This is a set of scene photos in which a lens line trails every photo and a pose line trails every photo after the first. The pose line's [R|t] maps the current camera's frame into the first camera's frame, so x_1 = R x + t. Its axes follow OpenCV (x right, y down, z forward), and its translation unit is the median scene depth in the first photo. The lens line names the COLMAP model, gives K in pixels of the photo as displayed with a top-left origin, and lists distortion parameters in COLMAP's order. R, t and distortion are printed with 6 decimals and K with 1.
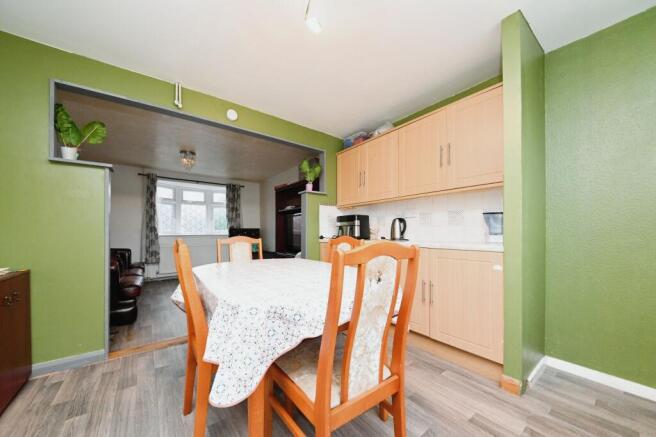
lens RADIAL K [[242.1, 0, 330.6], [0, 242.1, 232.2], [0, 0, 1]] dist [-0.001974, -0.000698]
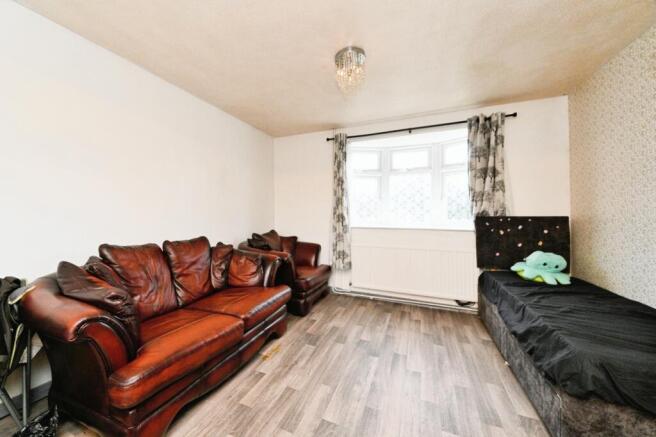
lens RADIAL K [[242.1, 0, 305.0], [0, 242.1, 211.0], [0, 0, 1]] dist [-0.001974, -0.000698]
pose [[0.447763, -0.003922, -0.894144, -0.181133], [0.001812, 0.999992, -0.003479, -0.027258], [0.894151, -0.000063, 0.447766, 0.589478]]
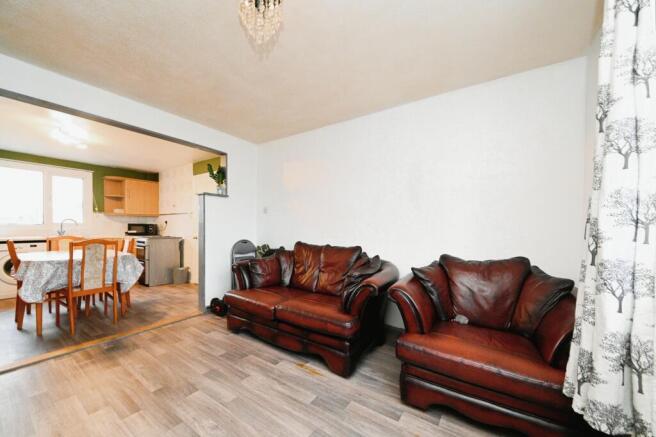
lens RADIAL K [[246.5, 0, 326.3], [0, 246.5, 222.1], [0, 0, 1]] dist [-0.002923, -0.000224]
pose [[-0.952468, 0.002466, -0.304627, -0.590425], [0.005678, 0.999937, -0.009658, -0.021401], [0.304584, -0.010928, -0.952423, 1.245878]]
